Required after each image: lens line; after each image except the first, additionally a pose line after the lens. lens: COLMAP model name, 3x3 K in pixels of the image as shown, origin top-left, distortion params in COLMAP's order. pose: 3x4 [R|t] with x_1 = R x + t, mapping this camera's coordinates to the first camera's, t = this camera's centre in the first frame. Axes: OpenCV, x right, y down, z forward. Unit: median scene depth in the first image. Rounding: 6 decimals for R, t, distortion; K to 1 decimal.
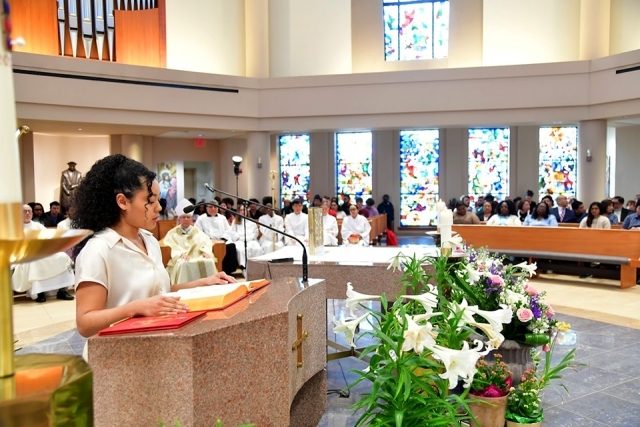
lens RADIAL K [[586.7, 0, 320.0], [0, 586.7, 213.5], [0, 0, 1]] dist [-0.043144, 0.002189]
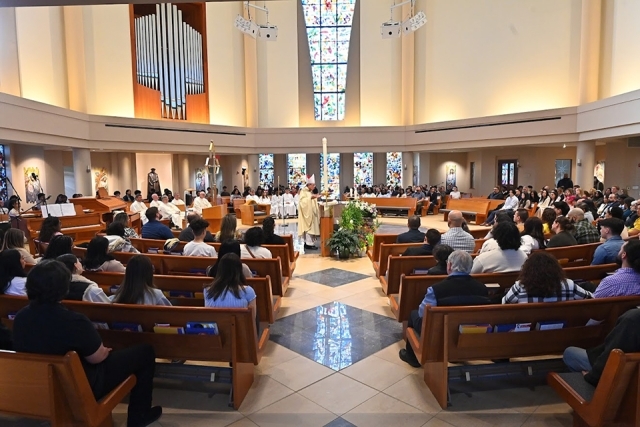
lens RADIAL K [[409.4, 0, 320.0], [0, 409.4, 213.5], [0, 0, 1]] dist [0.001792, 0.000109]
pose [[0.984248, -0.021061, 0.175536, -0.136748], [0.012850, 0.998775, 0.047782, 0.001934], [-0.176328, -0.044774, 0.983313, -0.463636]]
